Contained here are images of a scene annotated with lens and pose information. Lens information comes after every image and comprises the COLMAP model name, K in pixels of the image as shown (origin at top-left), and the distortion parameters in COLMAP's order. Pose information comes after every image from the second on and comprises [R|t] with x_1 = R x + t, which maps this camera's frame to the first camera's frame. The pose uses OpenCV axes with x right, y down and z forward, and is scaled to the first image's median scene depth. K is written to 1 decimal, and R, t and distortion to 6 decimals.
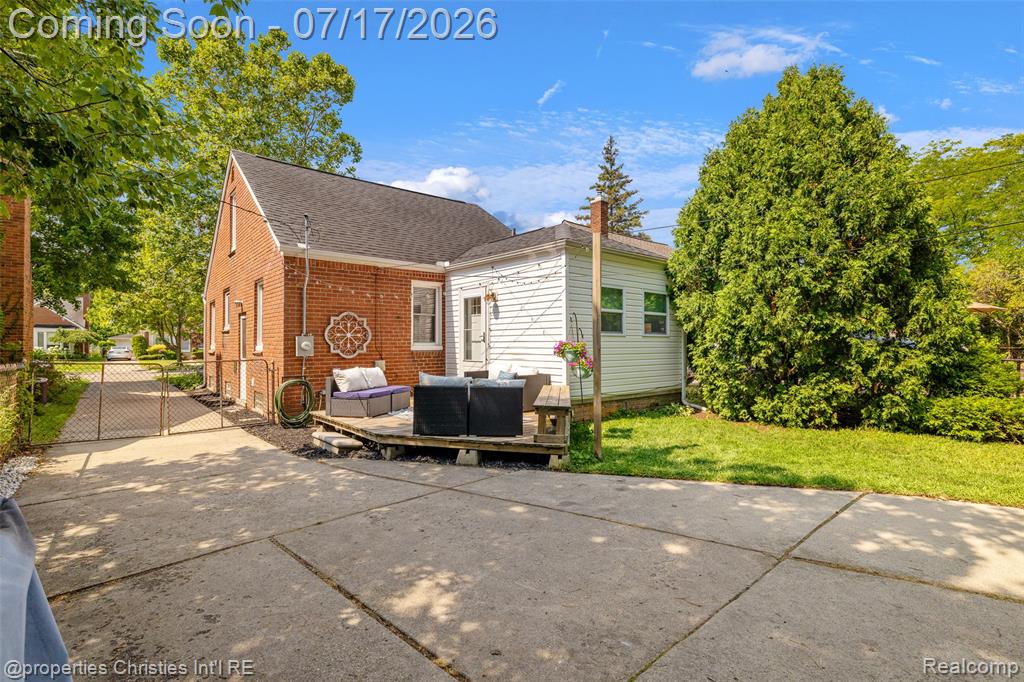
lens RADIAL K [[485.4, 0, 470.4], [0, 485.4, 338.4], [0, 0, 1]] dist [-0.001429, -0.000103]
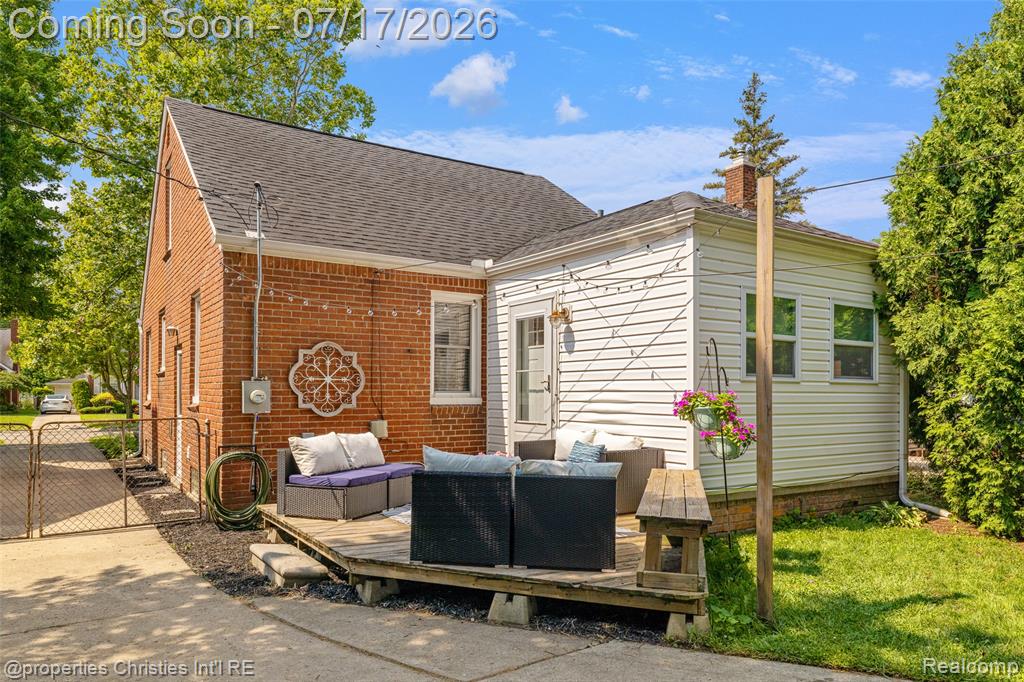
lens RADIAL K [[693.5, 0, 464.8], [0, 693.5, 387.7], [0, 0, 1]] dist [-0.000562, 0.000723]
pose [[0.994567, 0.004131, -0.104015, 0.014510], [-0.003829, 0.999988, 0.003108, 0.000533], [0.104026, -0.002693, 0.994571, 0.148551]]
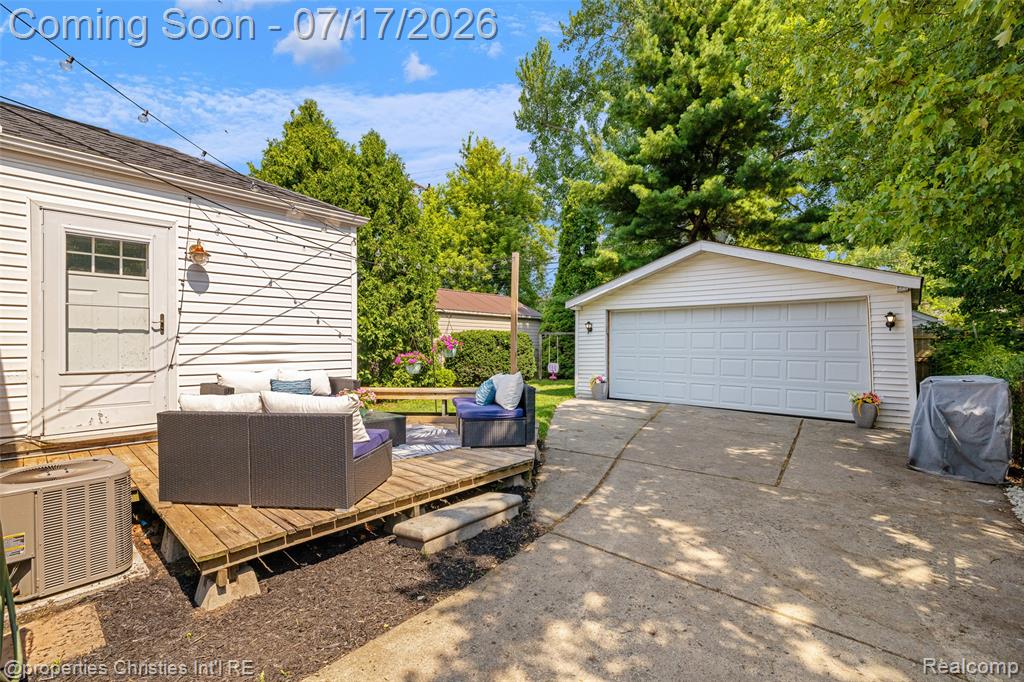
lens RADIAL K [[479.0, 0, 532.9], [0, 479.0, 342.4], [0, 0, 1]] dist [-0.009739, 0.000258]
pose [[-0.245779, 0.001058, 0.969325, -0.592681], [-0.016663, 0.999847, -0.005316, 0.014474], [-0.969183, -0.017458, -0.245724, 0.772687]]
